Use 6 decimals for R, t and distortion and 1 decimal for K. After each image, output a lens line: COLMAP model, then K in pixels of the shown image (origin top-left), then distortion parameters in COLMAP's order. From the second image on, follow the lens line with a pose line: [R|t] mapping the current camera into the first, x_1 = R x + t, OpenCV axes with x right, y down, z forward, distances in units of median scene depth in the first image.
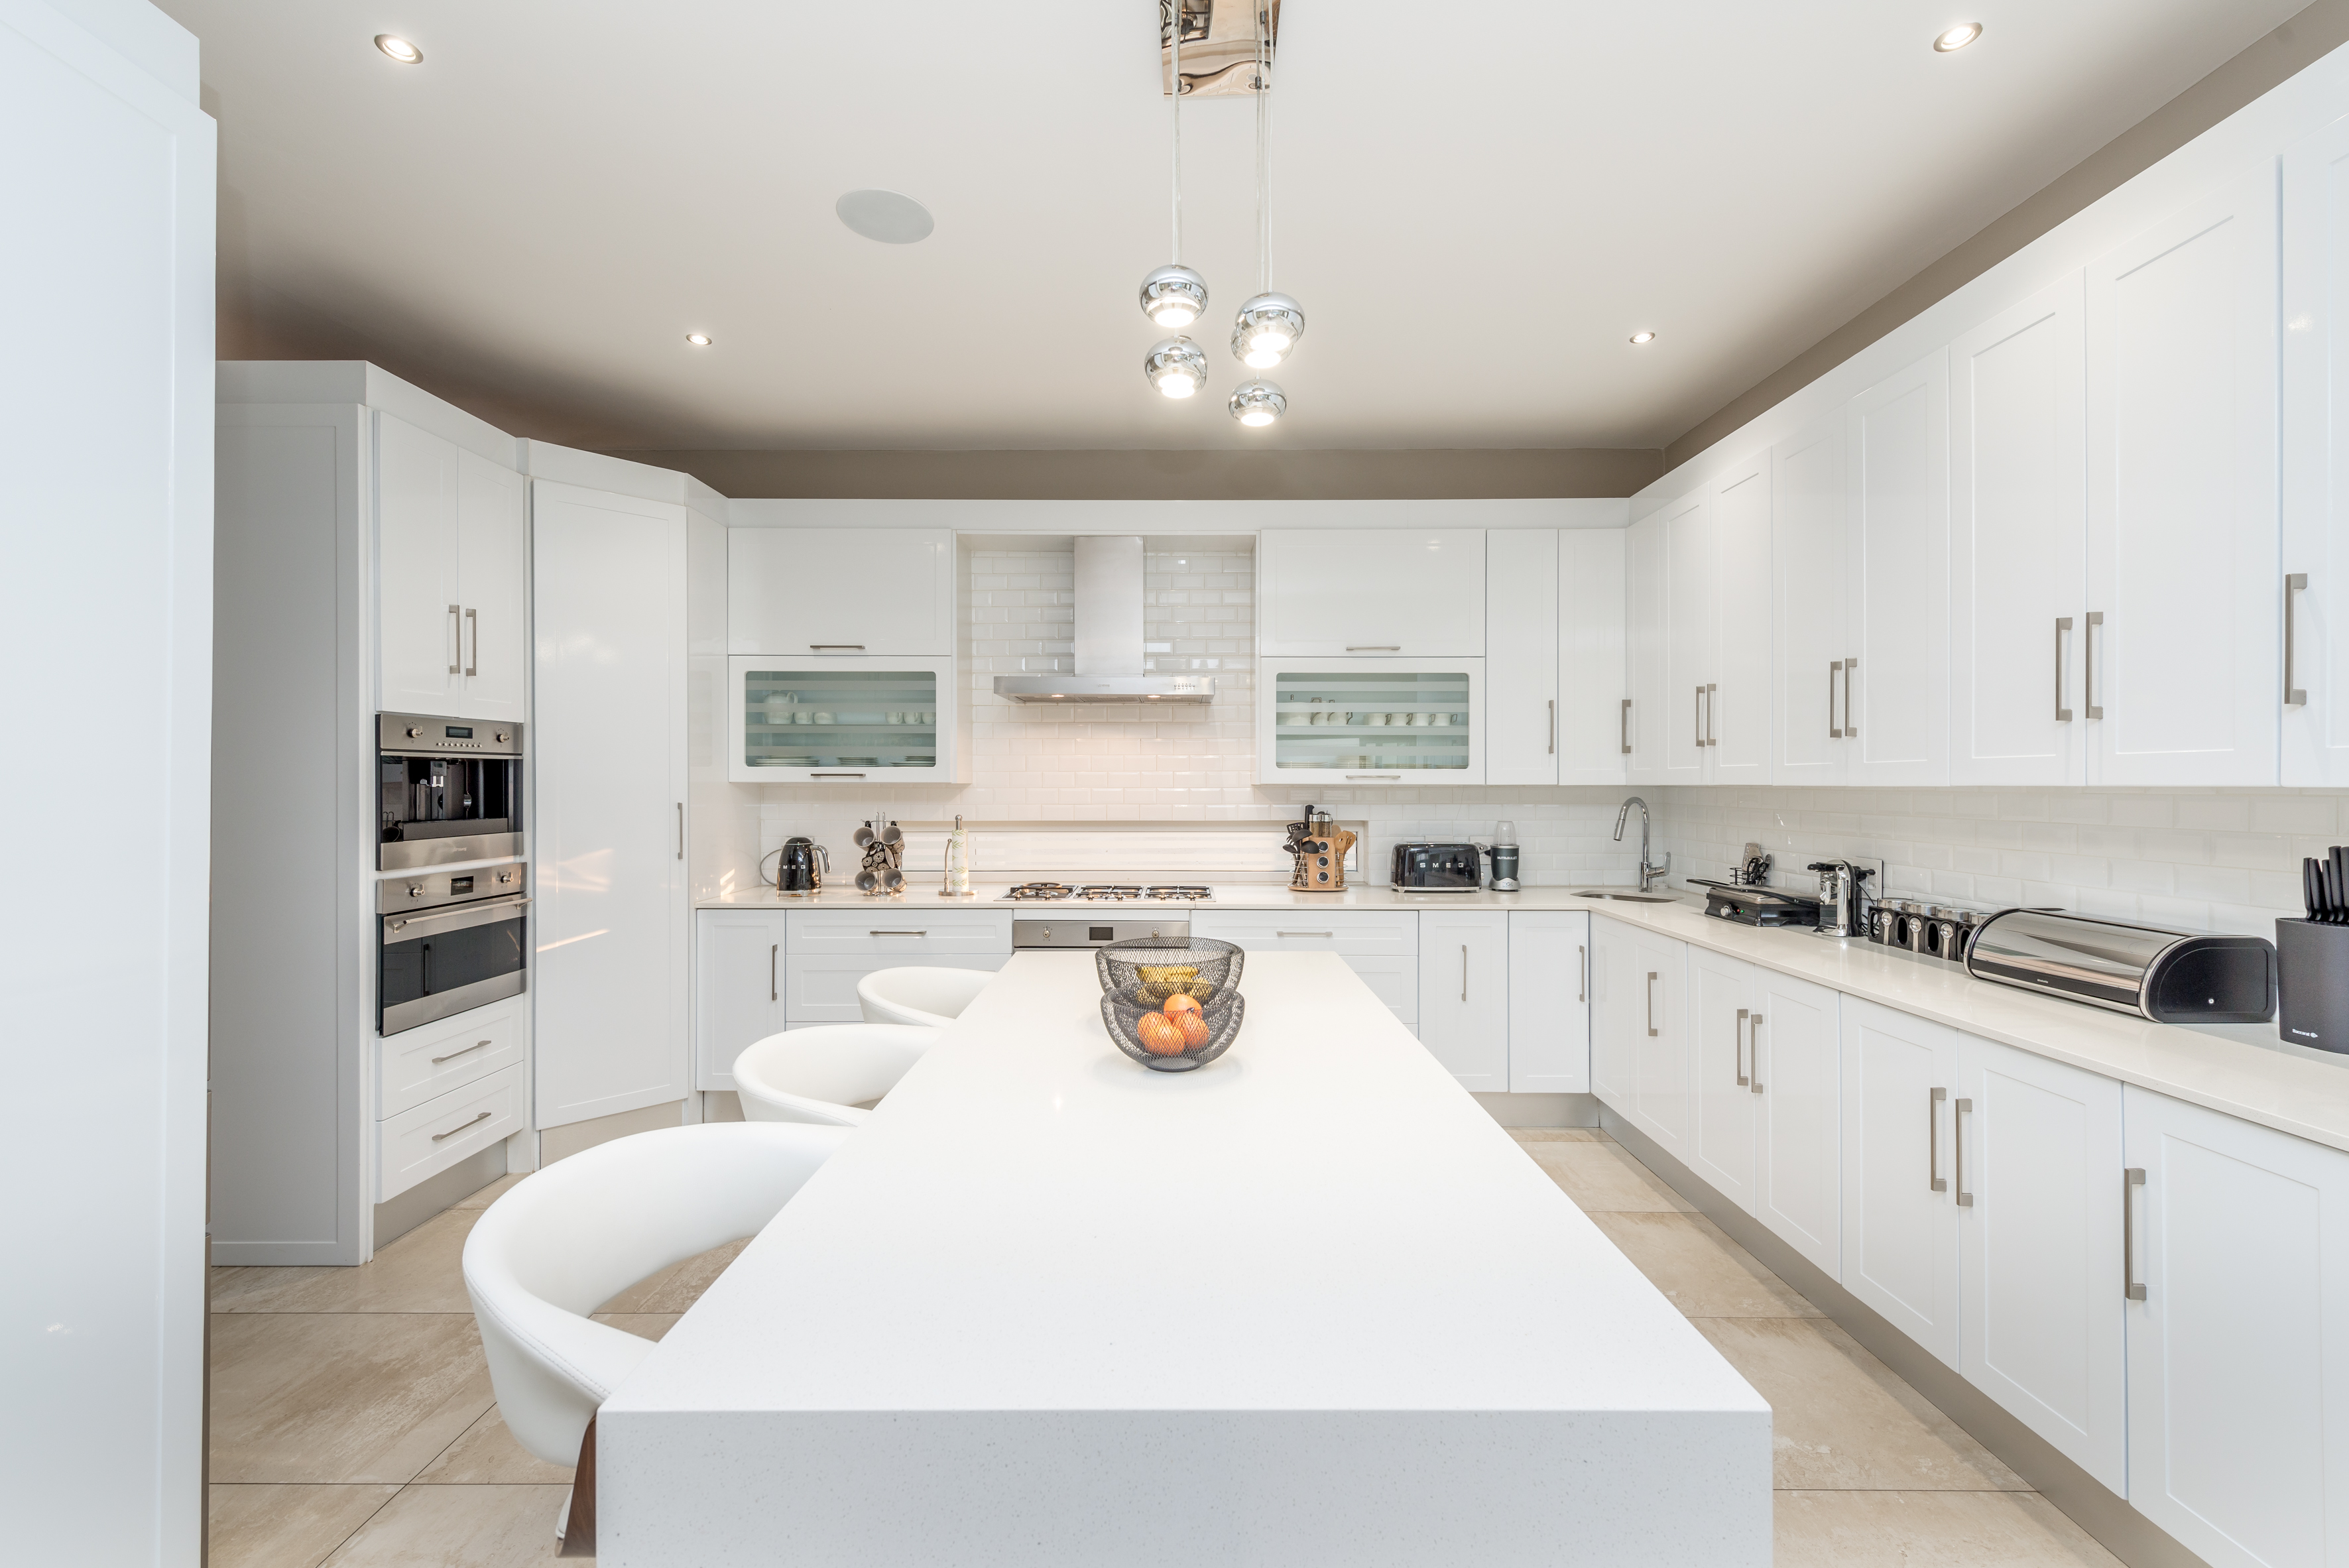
lens RADIAL K [[960.2, 0, 1169.3], [0, 960.2, 782.0], [0, 0, 1]] dist [0.022531, -0.007743]
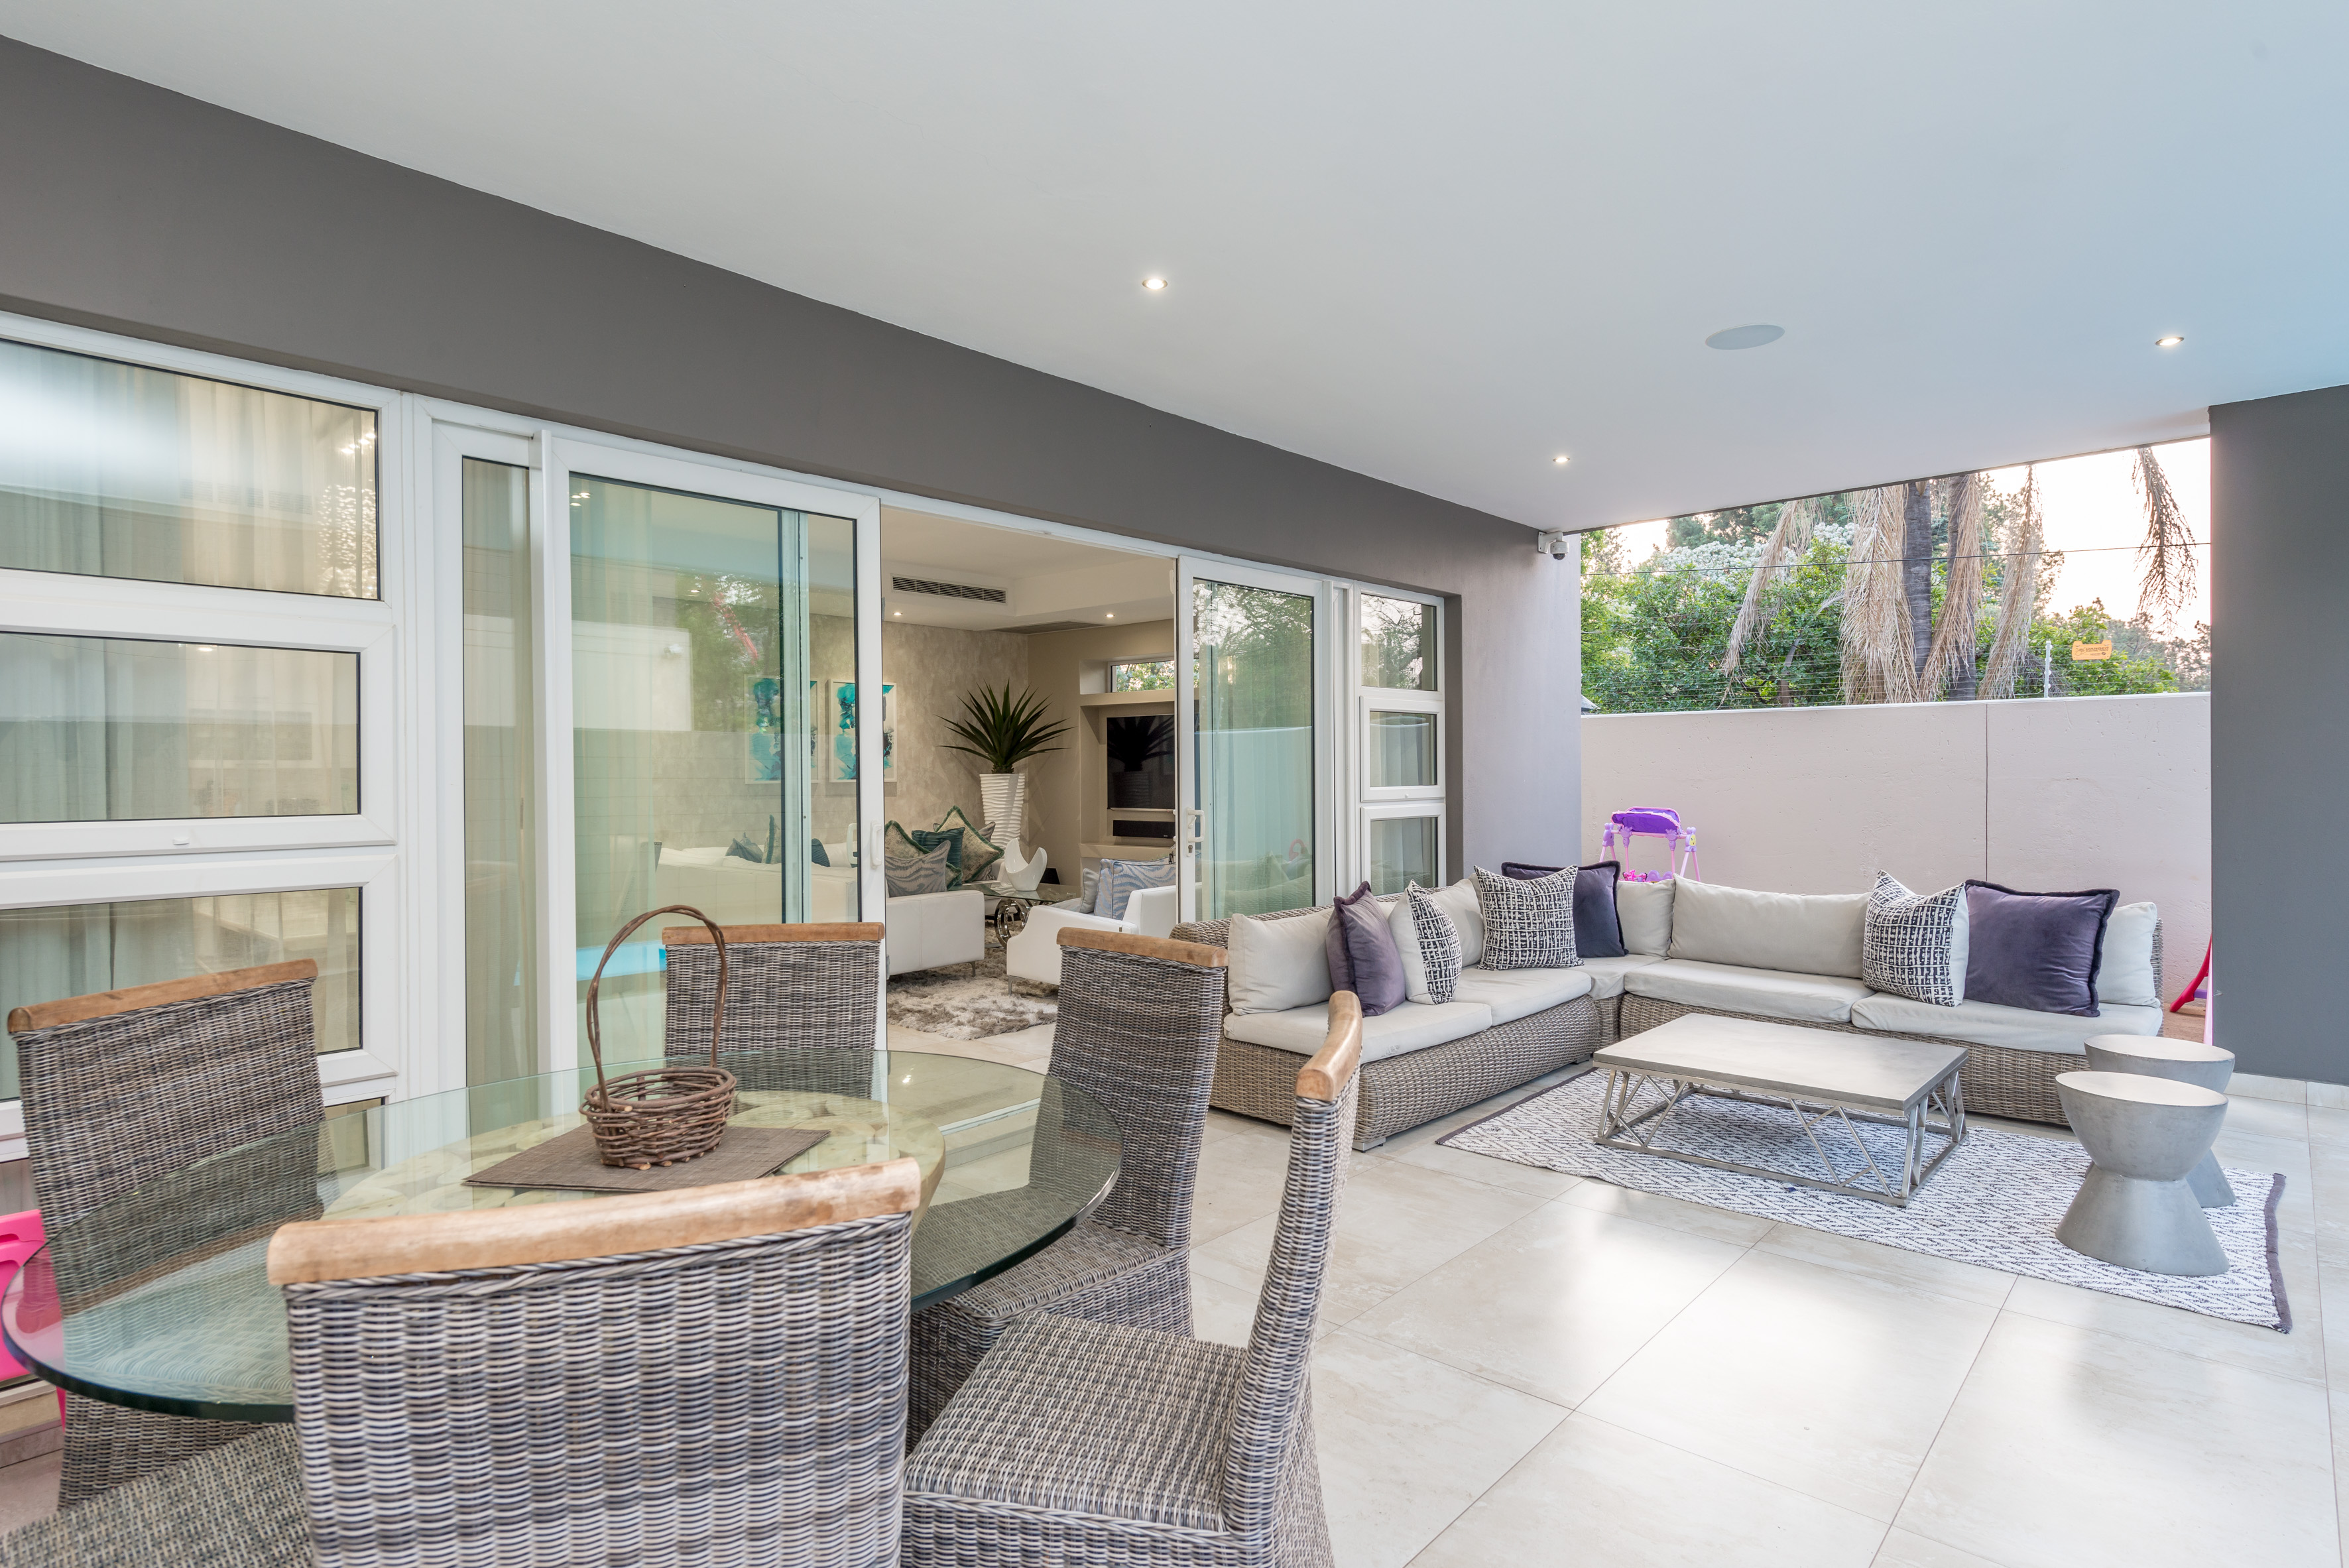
lens RADIAL K [[1224.8, 0, 1174.5], [0, 1224.8, 784.0], [0, 0, 1]] dist [0.013314, -0.000185]
pose [[0.661632, -0.013241, 0.749712, -0.424115], [0.006351, 0.999907, 0.012055, 0.016697], [-0.749802, -0.003215, 0.661655, -2.029180]]
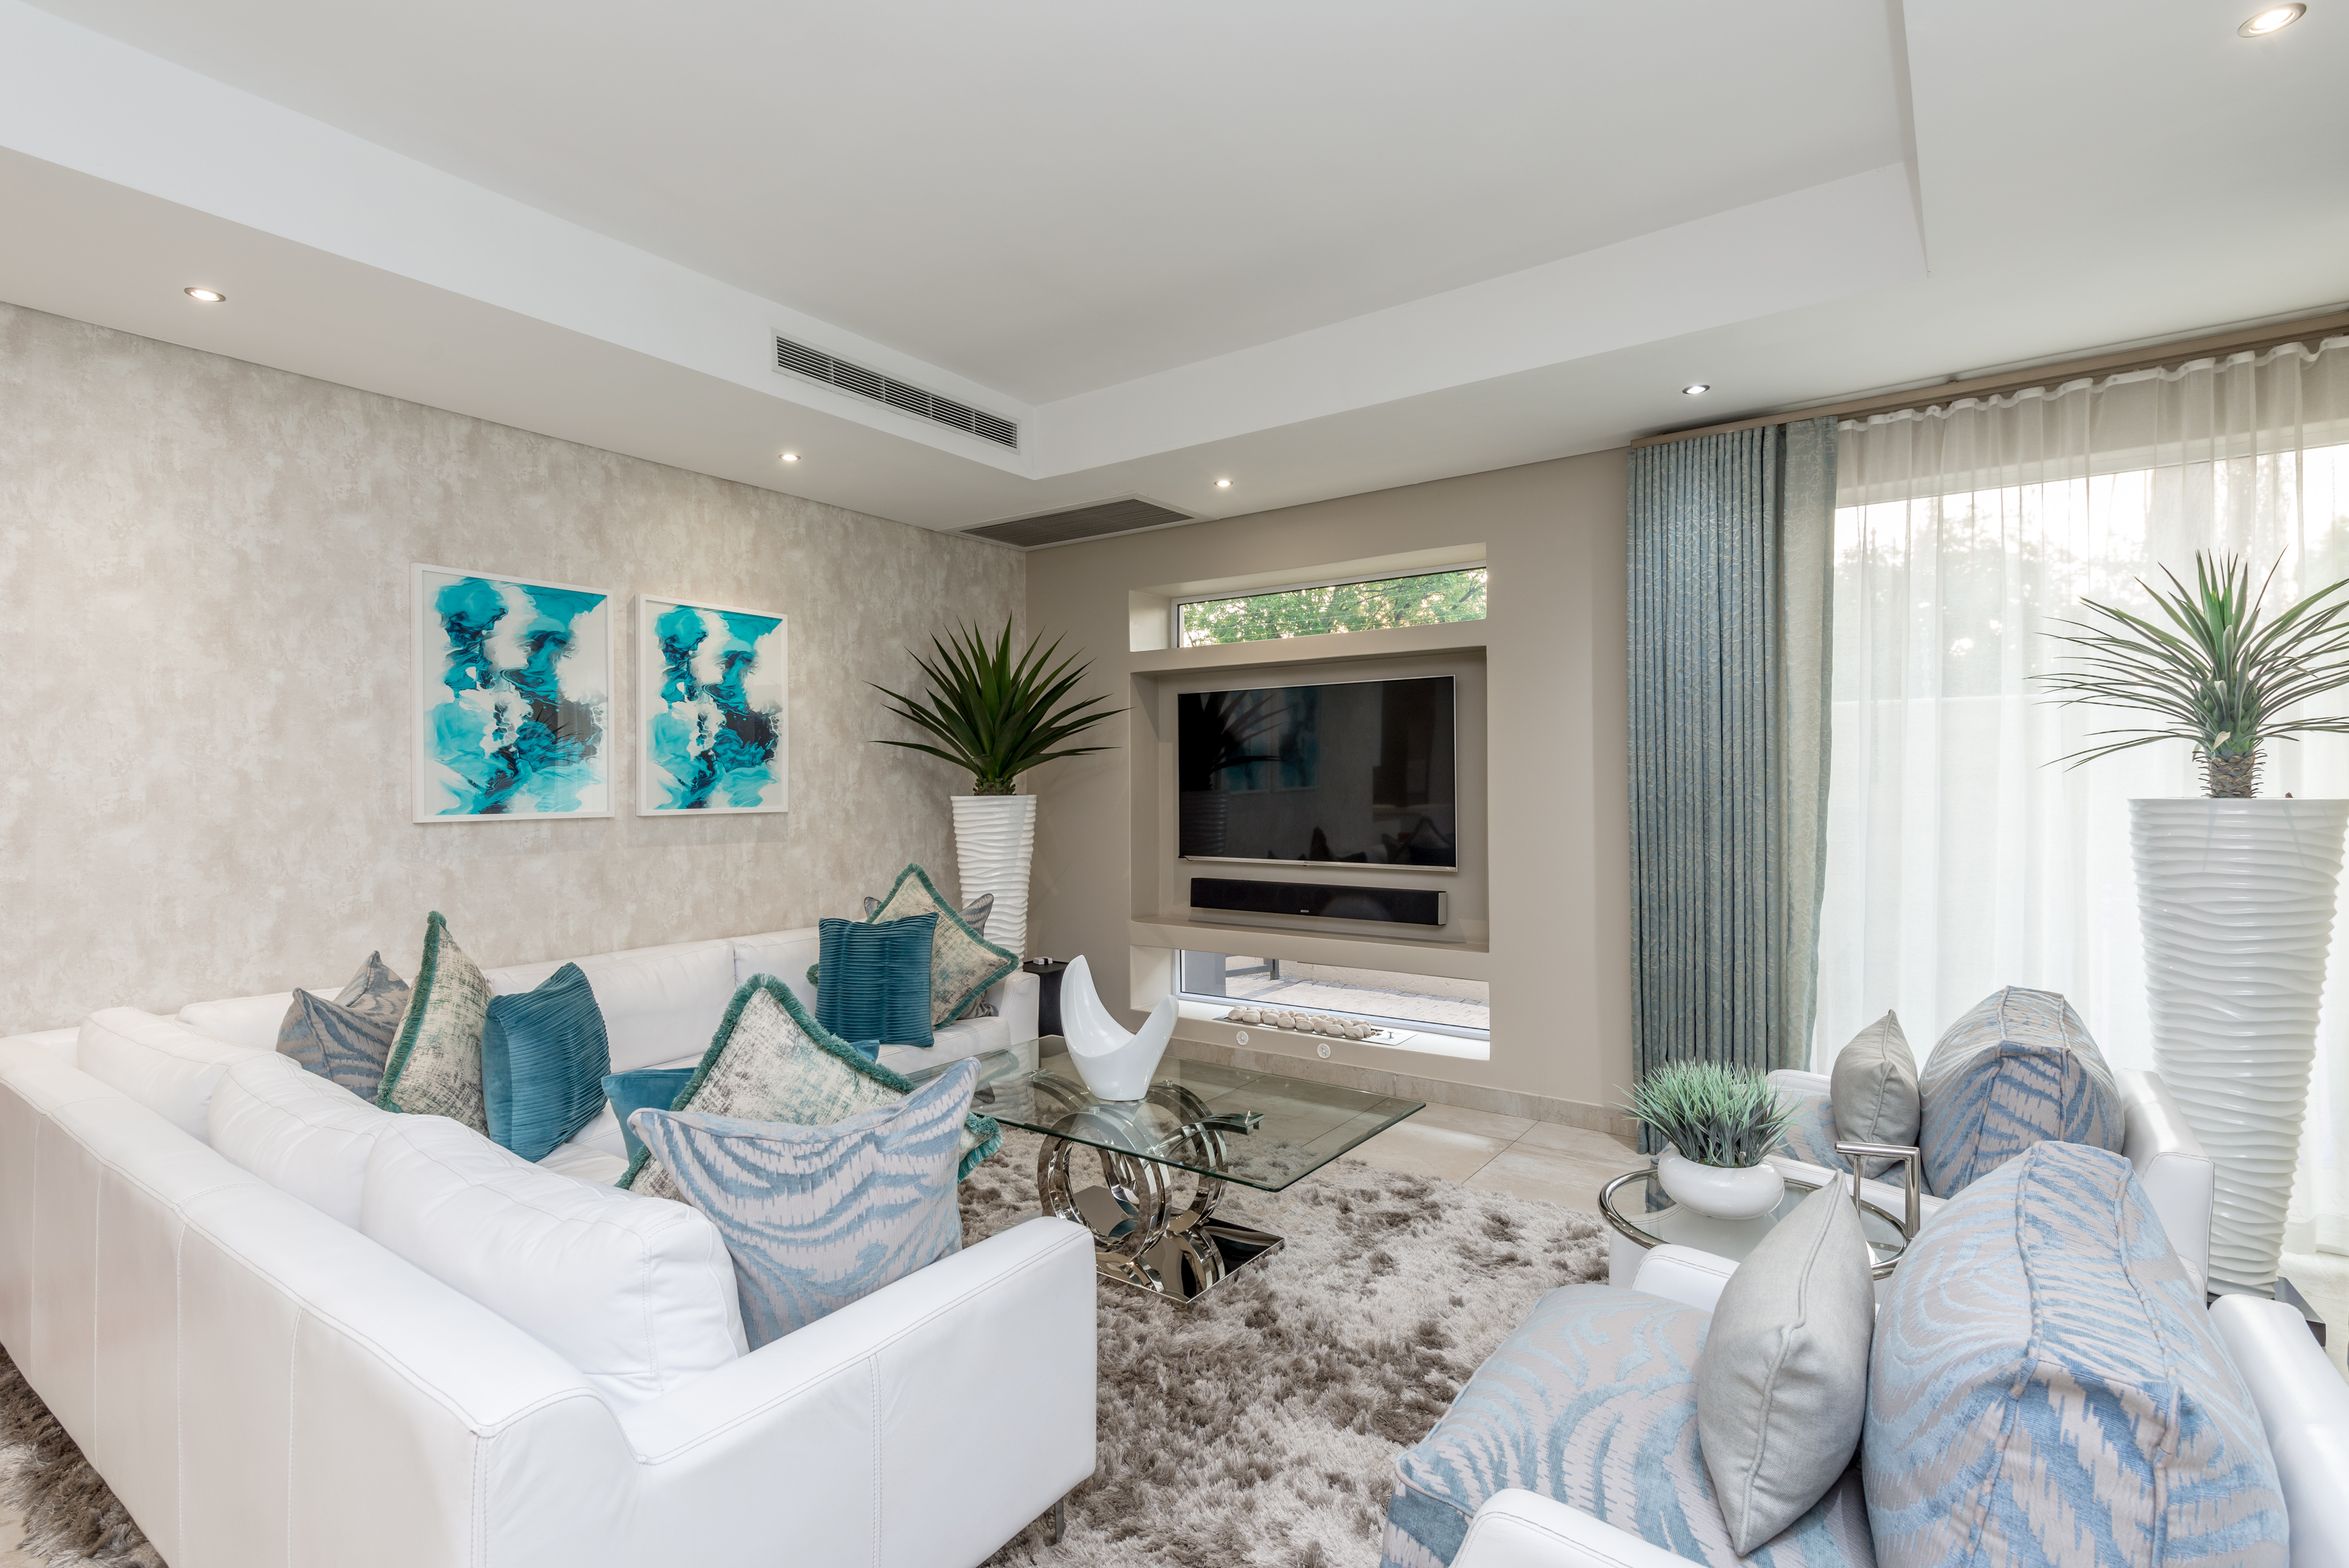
lens RADIAL K [[1098.7, 0, 1174.5], [0, 1098.7, 784.0], [0, 0, 1]] dist [0.009105, -0.000913]
pose [[0.576541, -0.004650, 0.817055, 0.402590], [0.005791, 0.999982, 0.001604, 0.010427], [-0.817048, 0.003807, 0.576557, -0.897870]]
